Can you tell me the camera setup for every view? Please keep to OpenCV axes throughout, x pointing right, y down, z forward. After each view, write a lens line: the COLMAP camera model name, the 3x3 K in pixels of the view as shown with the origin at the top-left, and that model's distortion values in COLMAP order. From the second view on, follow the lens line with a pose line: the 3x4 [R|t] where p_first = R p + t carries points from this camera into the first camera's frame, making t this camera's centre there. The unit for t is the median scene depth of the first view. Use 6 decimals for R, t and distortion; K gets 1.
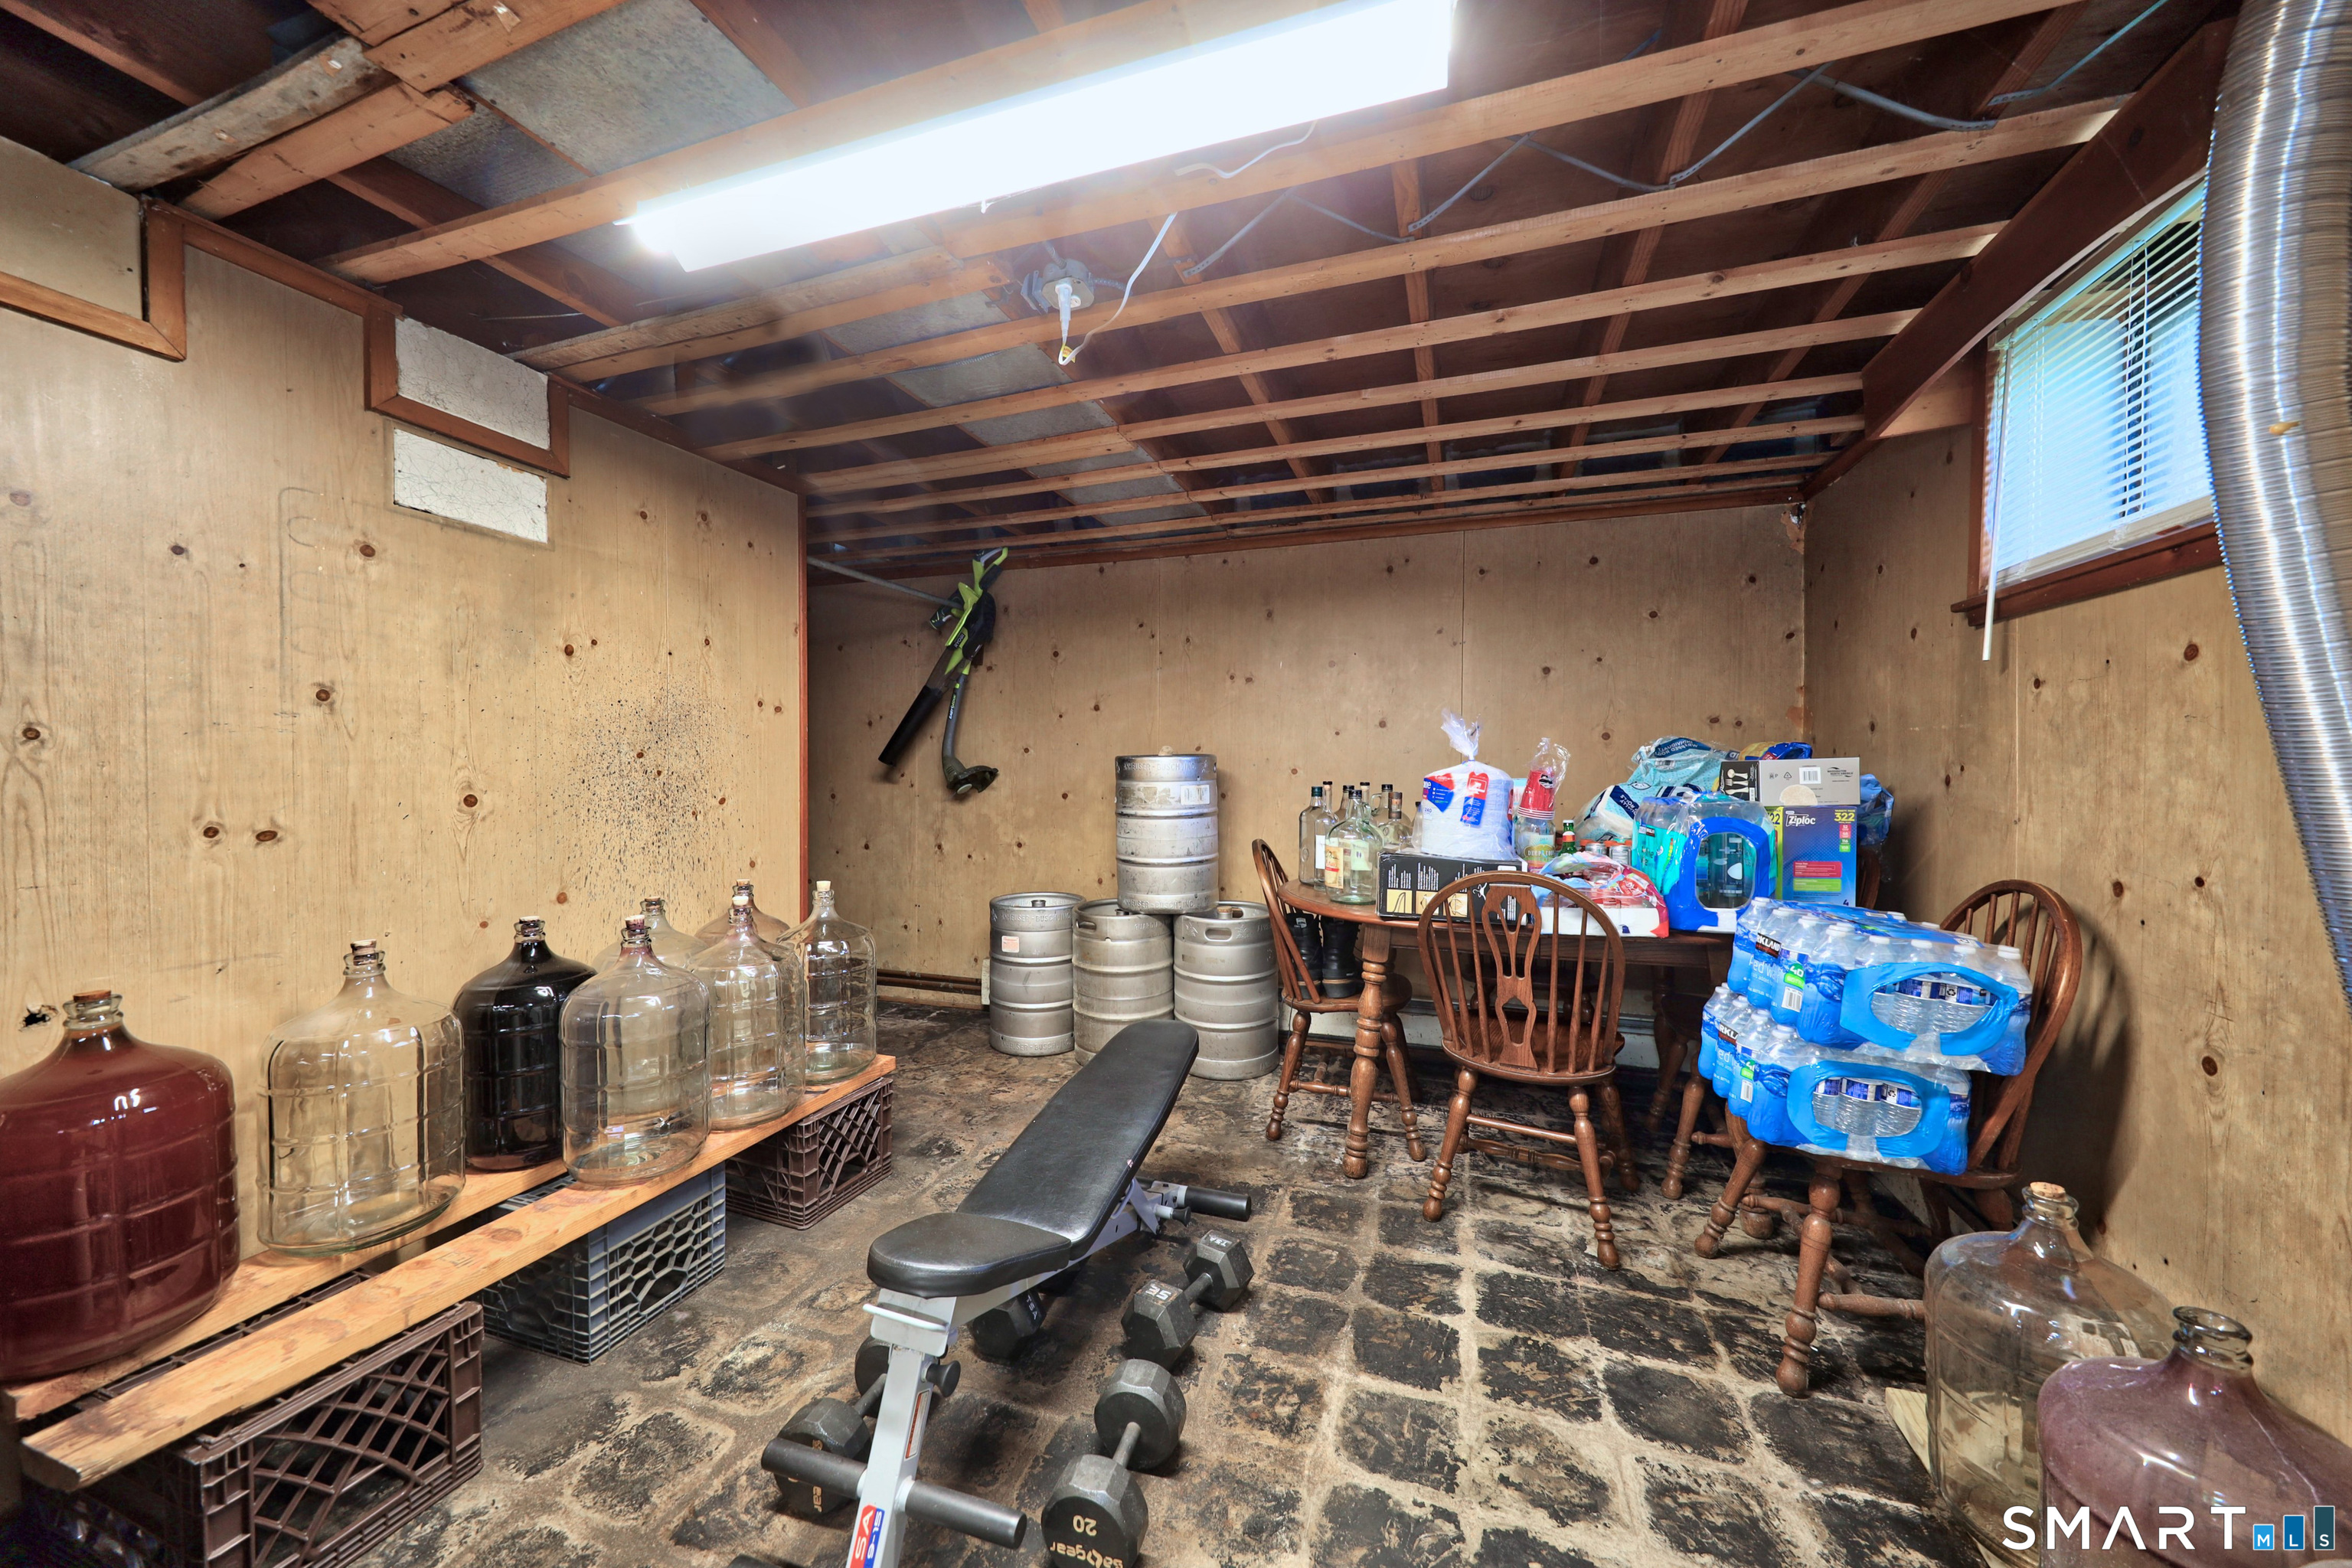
lens RADIAL K [[851.9, 0, 1165.3], [0, 851.9, 787.3], [0, 0, 1]] dist [-0.001054, -0.000072]
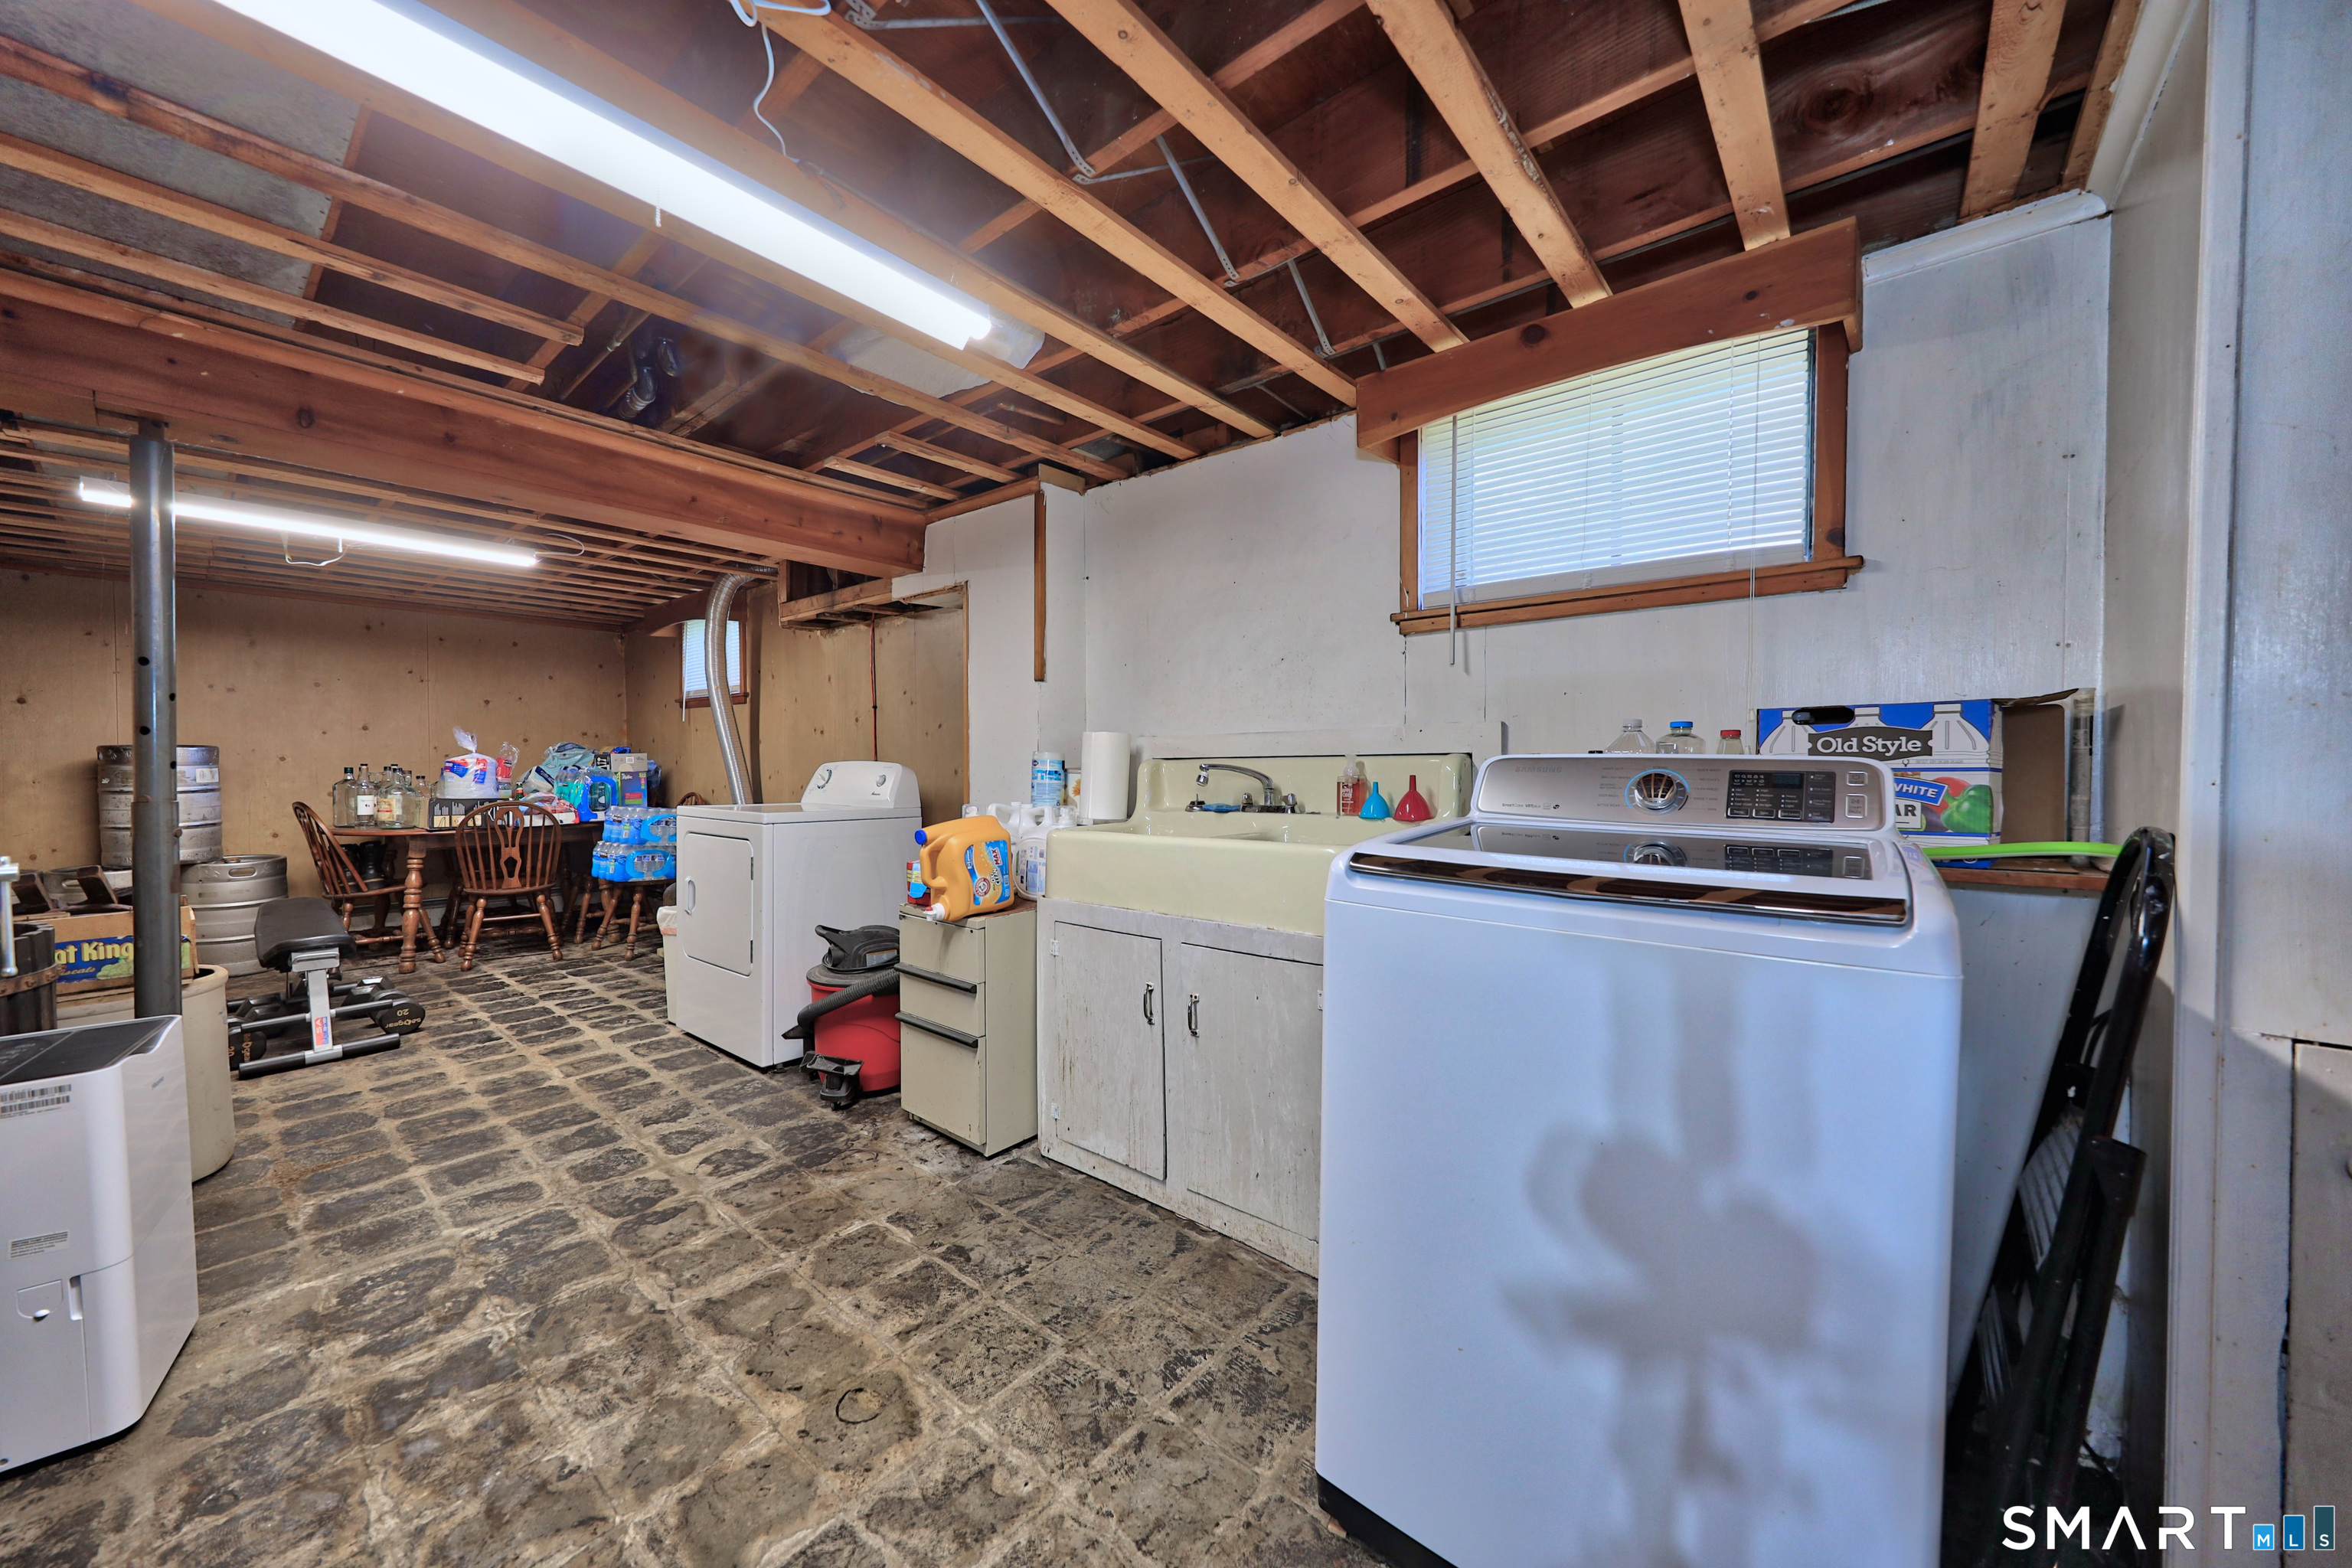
lens RADIAL K [[851.9, 0, 1169.2], [0, 851.9, 783.1], [0, 0, 1]] dist [-0.001054, -0.000072]
pose [[0.352109, -0.021671, 0.935708, -1.041873], [0.018146, 0.999702, 0.016325, 0.040865], [-0.935783, 0.011232, 0.352398, -1.383744]]
